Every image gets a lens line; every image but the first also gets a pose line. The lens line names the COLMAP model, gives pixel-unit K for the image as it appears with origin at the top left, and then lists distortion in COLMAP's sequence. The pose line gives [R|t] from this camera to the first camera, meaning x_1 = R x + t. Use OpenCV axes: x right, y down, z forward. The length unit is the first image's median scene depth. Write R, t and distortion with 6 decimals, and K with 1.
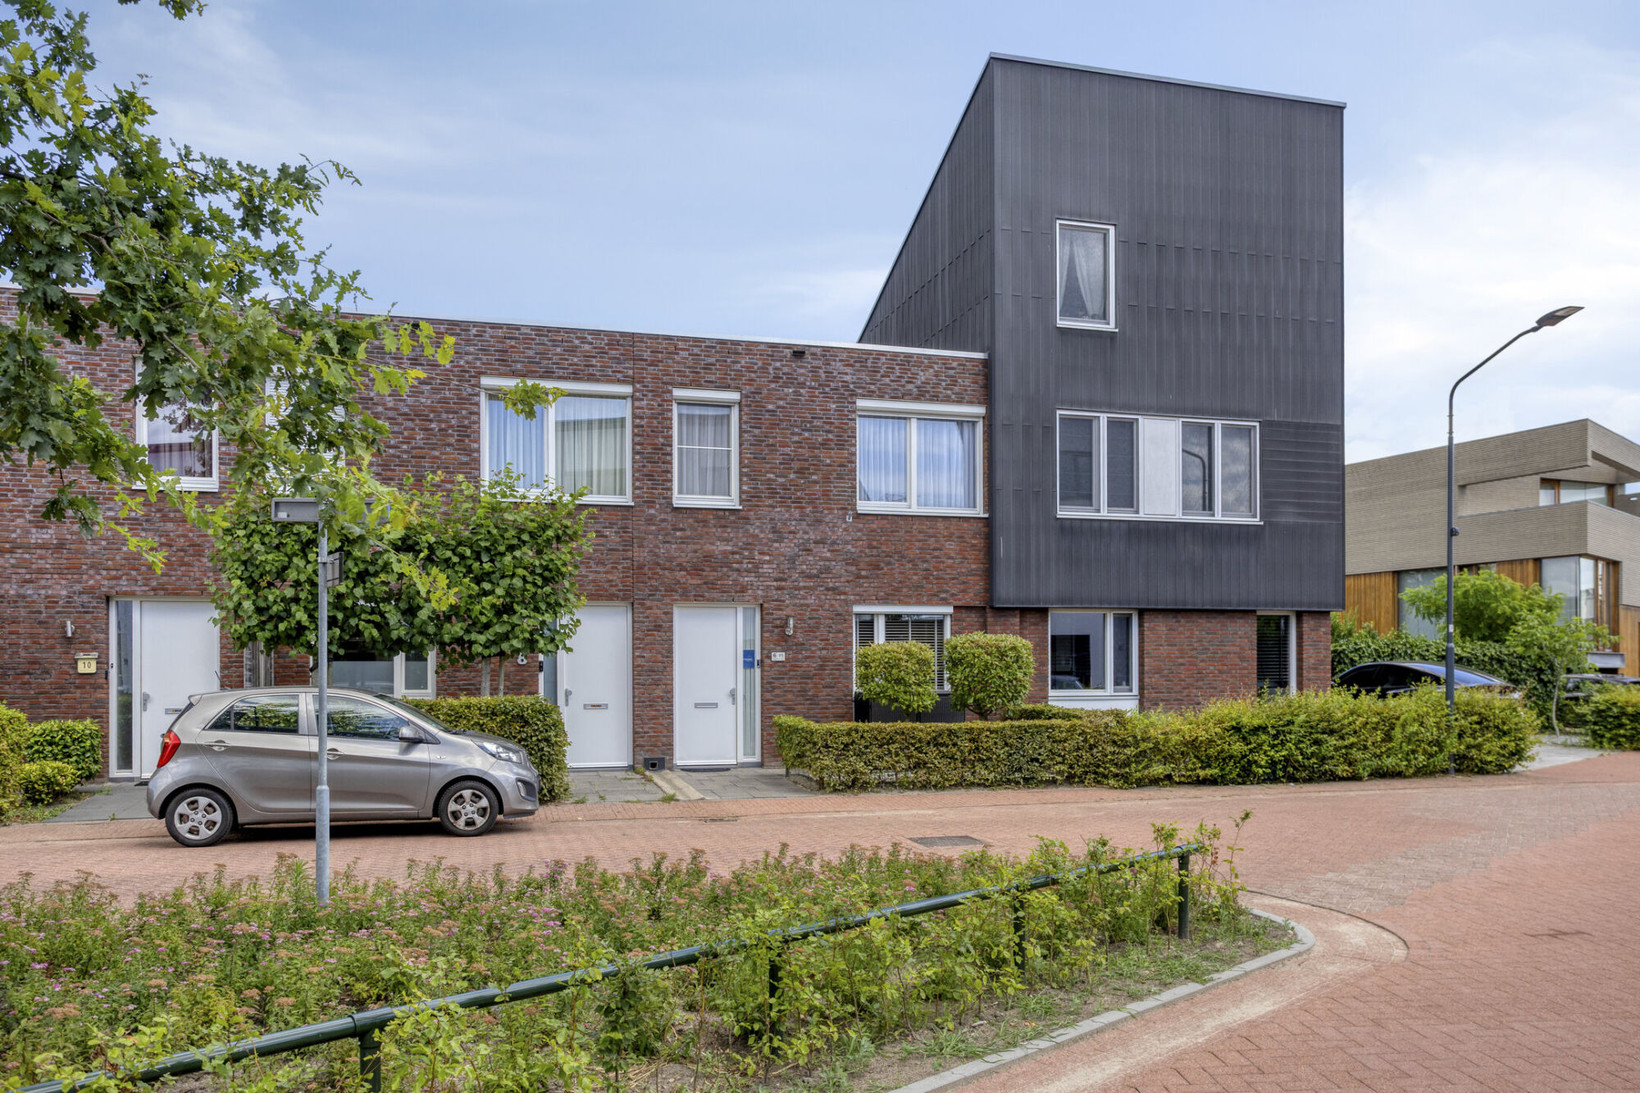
lens RADIAL K [[1362.5, 0, 845.1], [0, 1362.5, 635.1], [0, 0, 1]] dist [-0.003983, 0.046054]
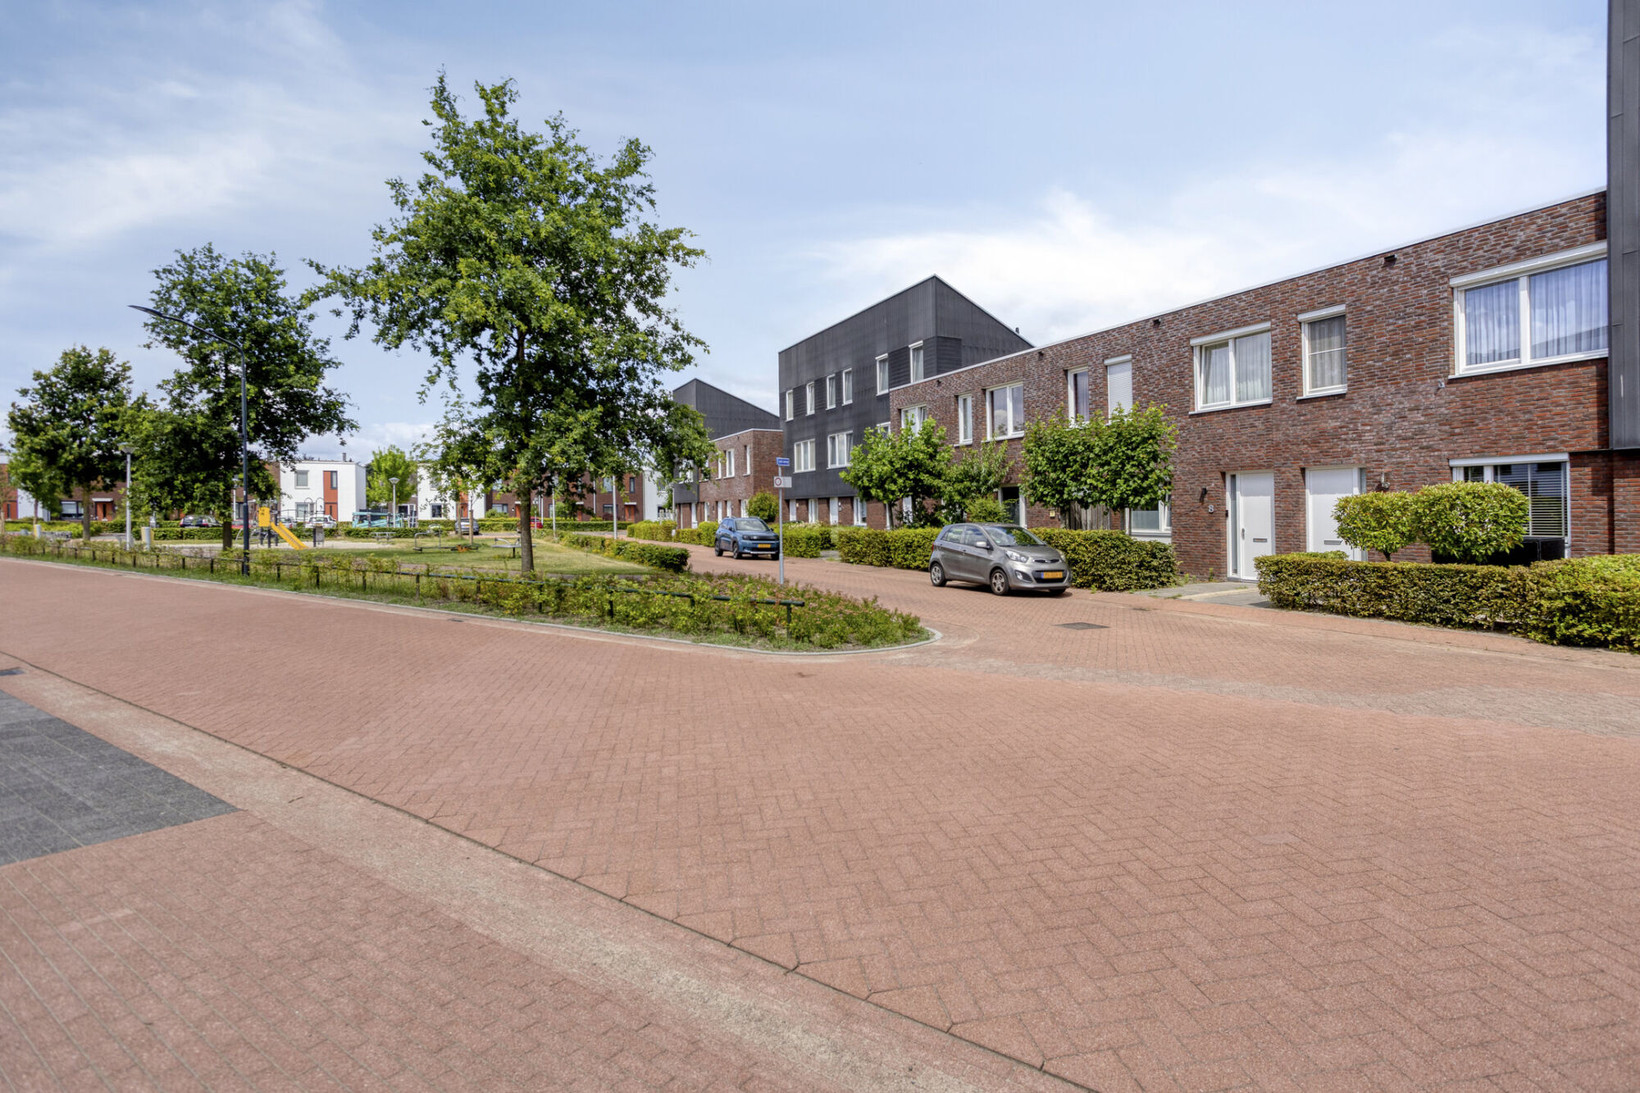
lens RADIAL K [[824.0, 0, 821.3], [0, 824.0, 501.3], [0, 0, 1]] dist [0.030050, 0.000747]
pose [[0.140767, -0.015008, -0.989929, 0.653648], [0.024443, 0.999633, -0.011680, 0.008605], [0.989741, -0.022553, 0.141082, 0.391893]]
